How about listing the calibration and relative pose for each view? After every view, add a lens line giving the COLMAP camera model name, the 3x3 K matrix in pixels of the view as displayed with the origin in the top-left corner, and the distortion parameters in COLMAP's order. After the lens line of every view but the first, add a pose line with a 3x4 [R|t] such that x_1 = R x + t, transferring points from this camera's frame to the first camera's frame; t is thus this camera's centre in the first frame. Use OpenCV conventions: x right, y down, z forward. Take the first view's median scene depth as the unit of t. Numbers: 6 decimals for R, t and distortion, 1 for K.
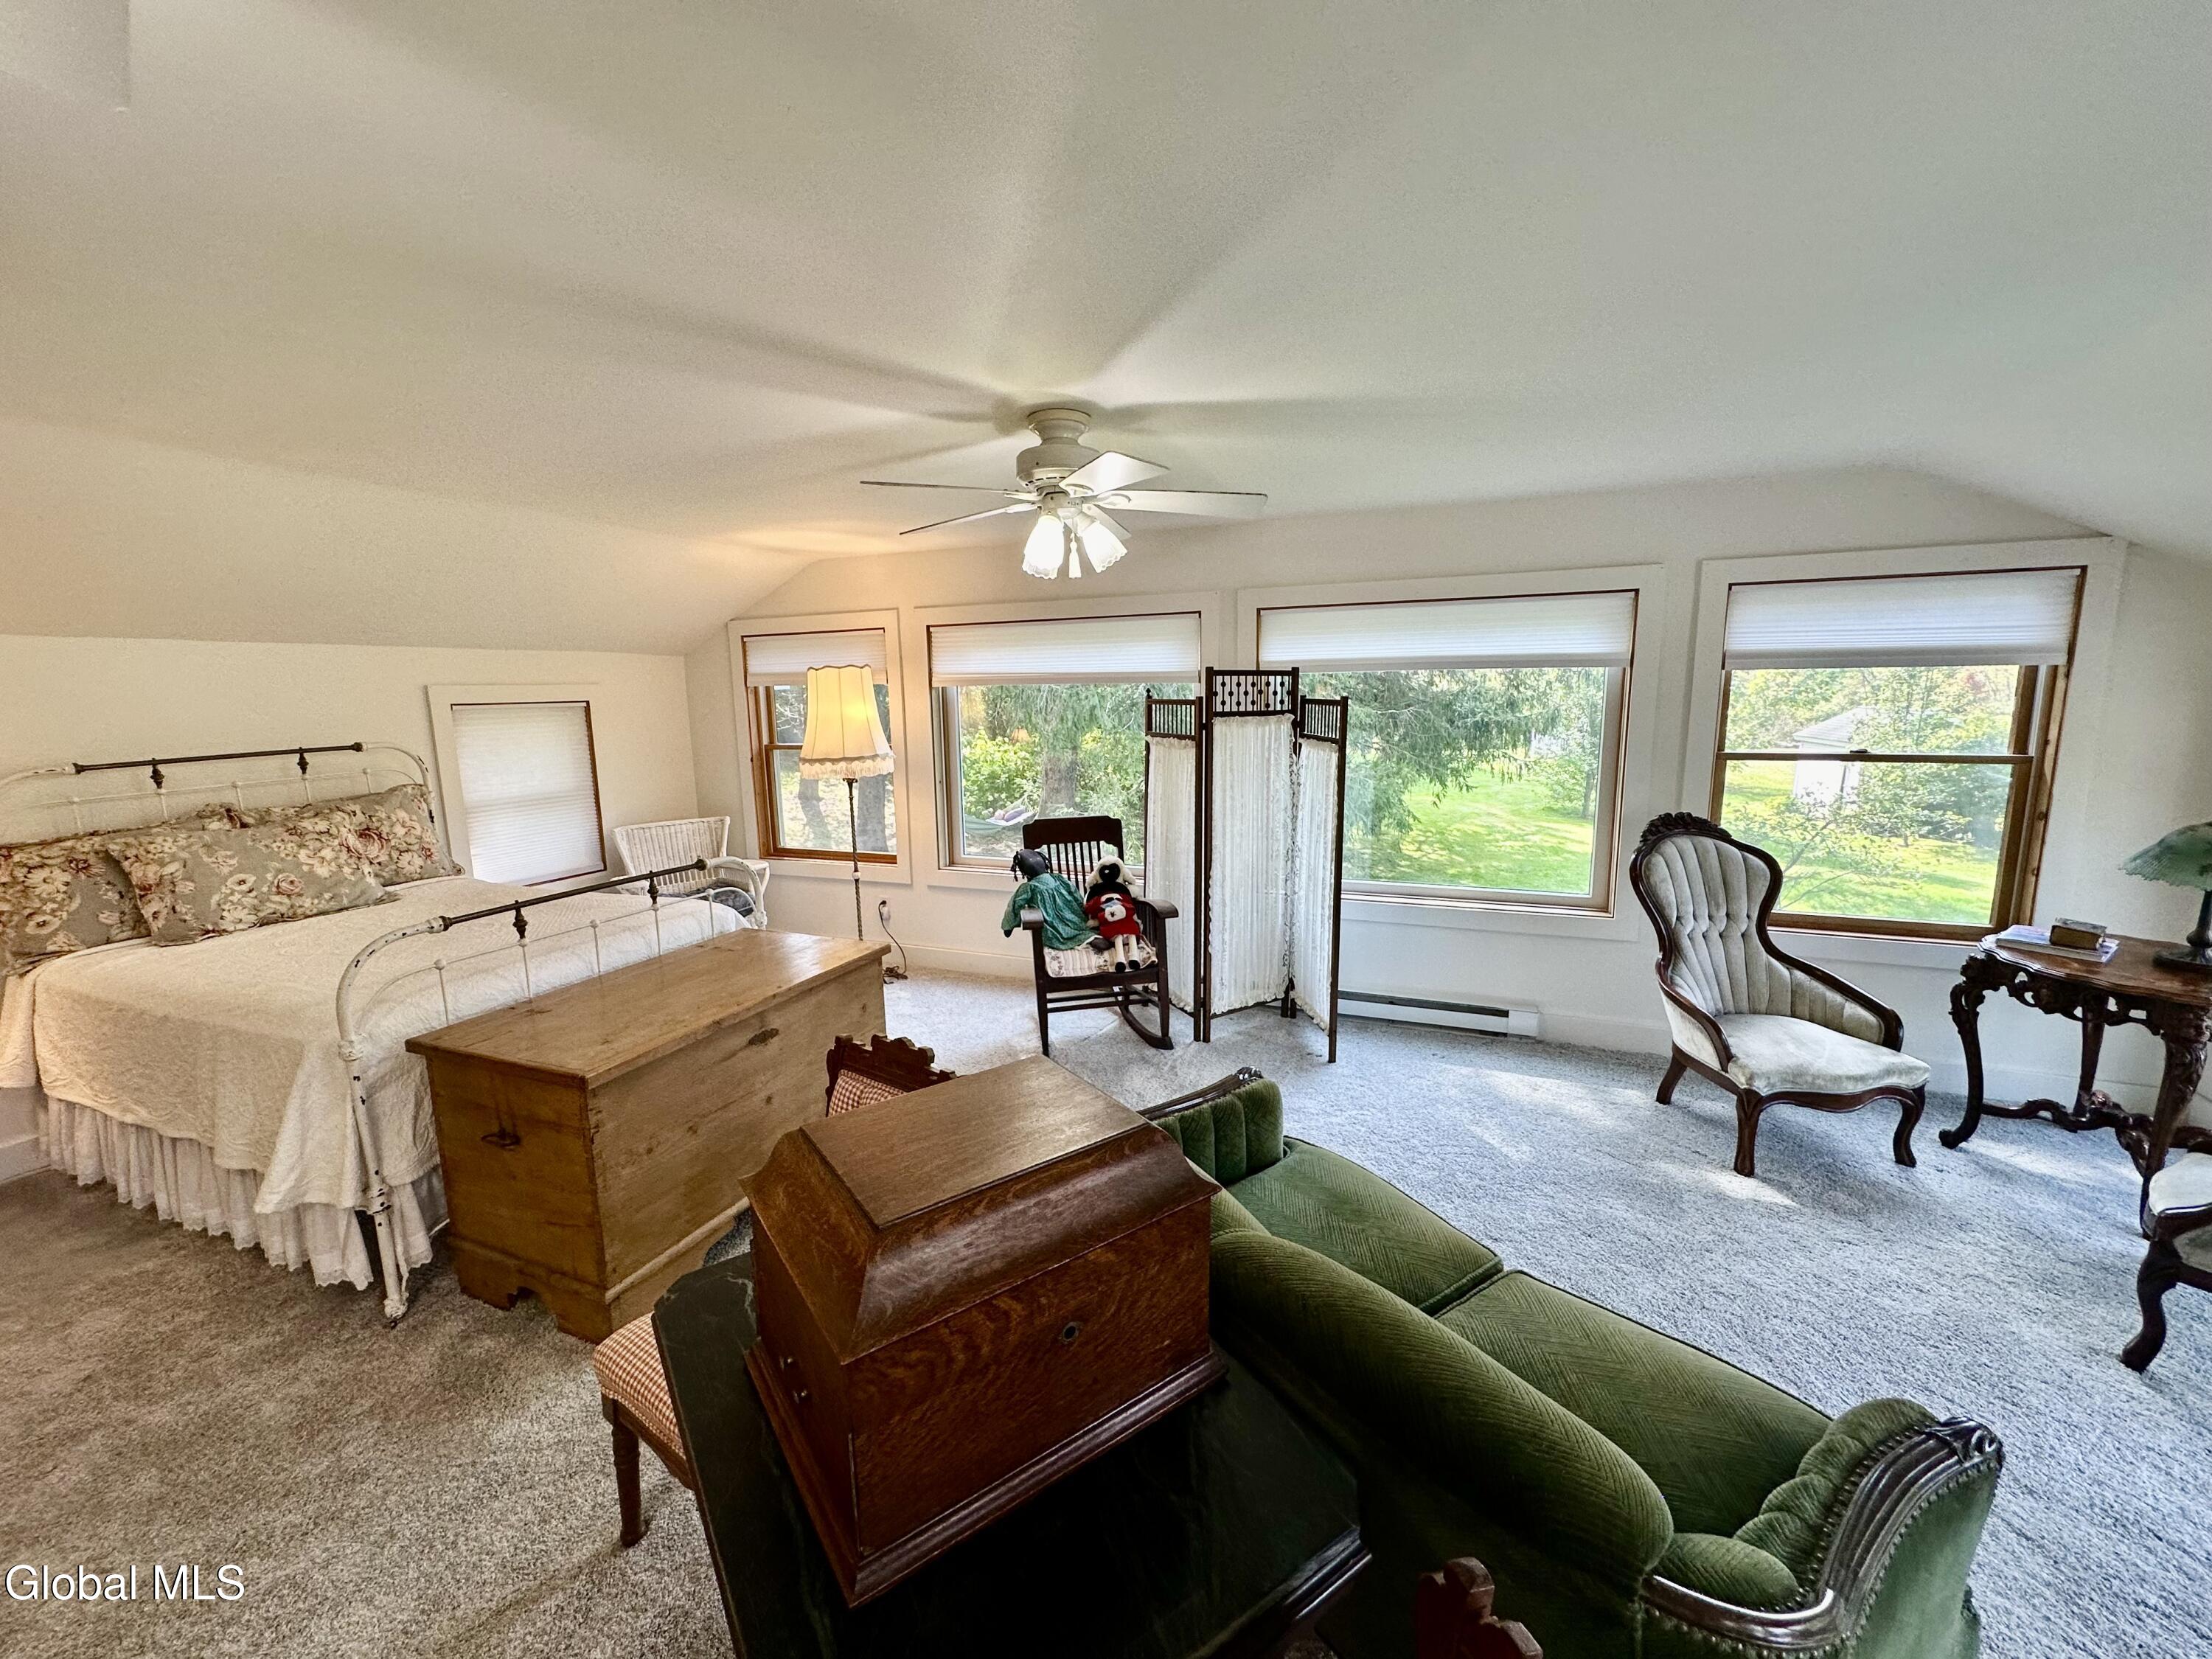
lens RADIAL K [[887.7, 0, 1105.1], [0, 887.7, 826.0], [0, 0, 1]] dist [0.002132, -0.001066]
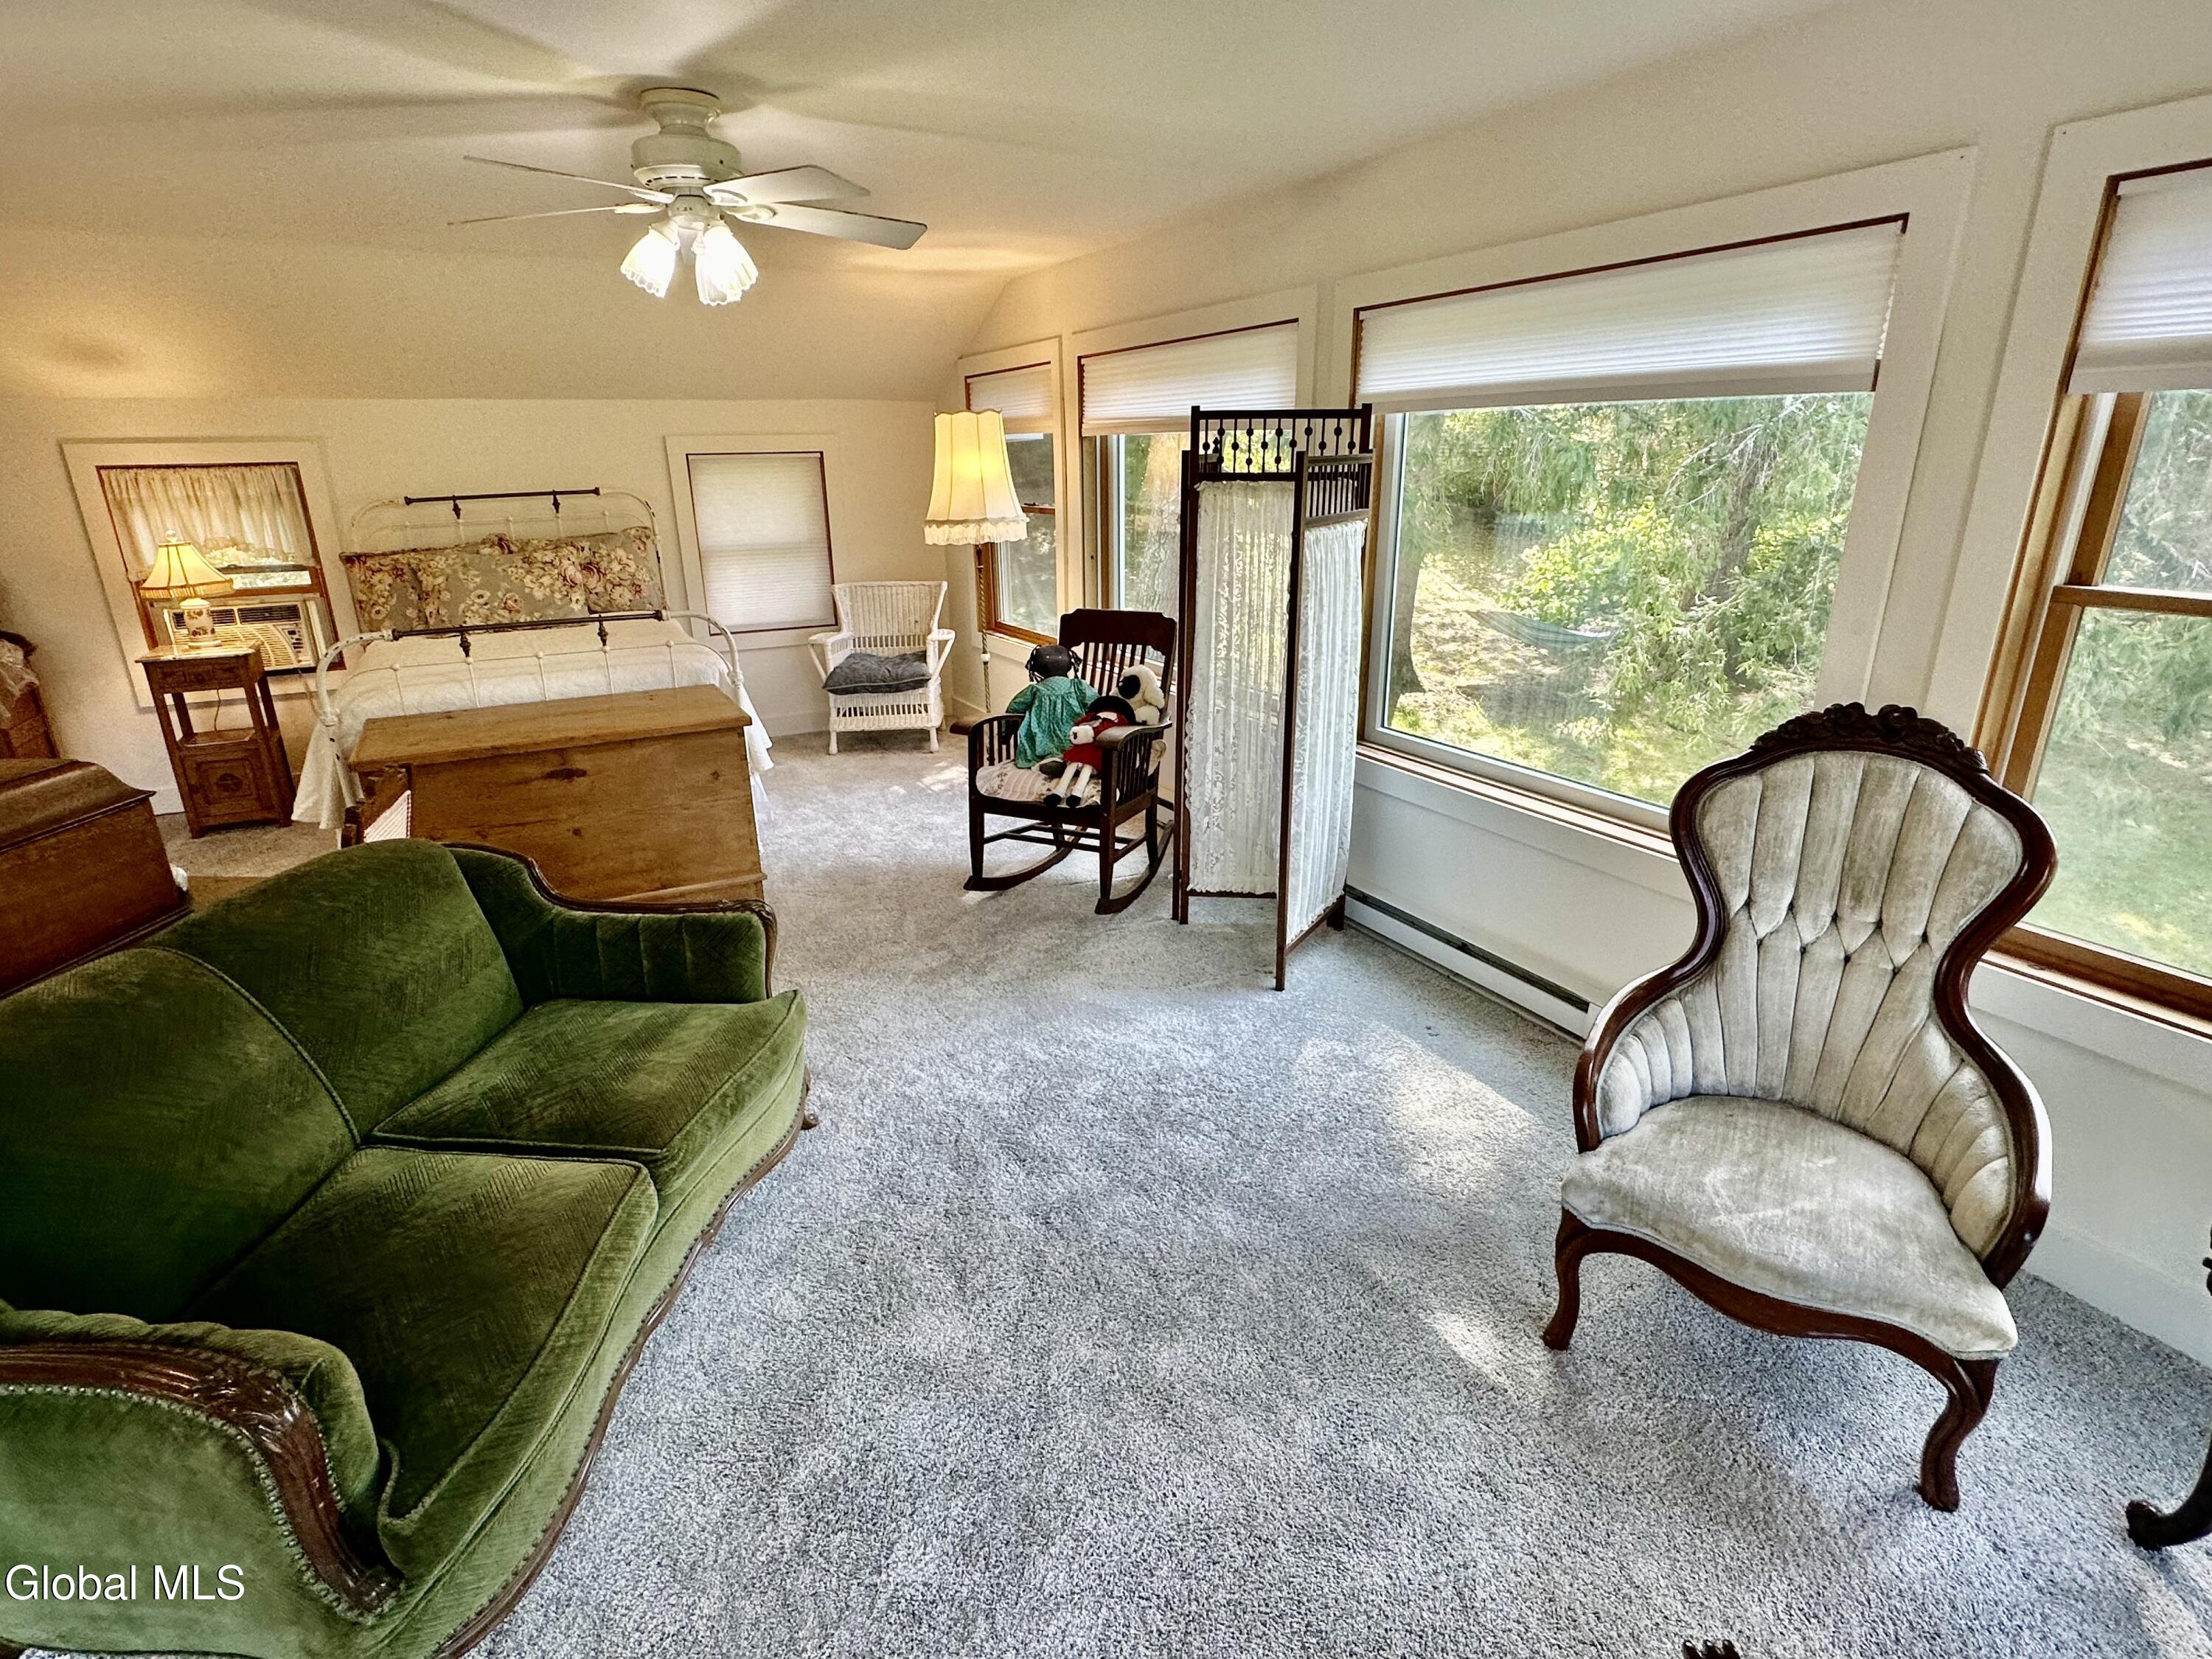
lens RADIAL K [[1114.9, 0, 1103.6], [0, 1114.9, 837.3], [0, 0, 1]] dist [-0.001860, -0.000389]
pose [[0.773066, 0.213465, -0.597329, 0.680051], [-0.096463, 0.970285, 0.221904, -0.038507], [0.626949, -0.113926, 0.770686, 0.247342]]
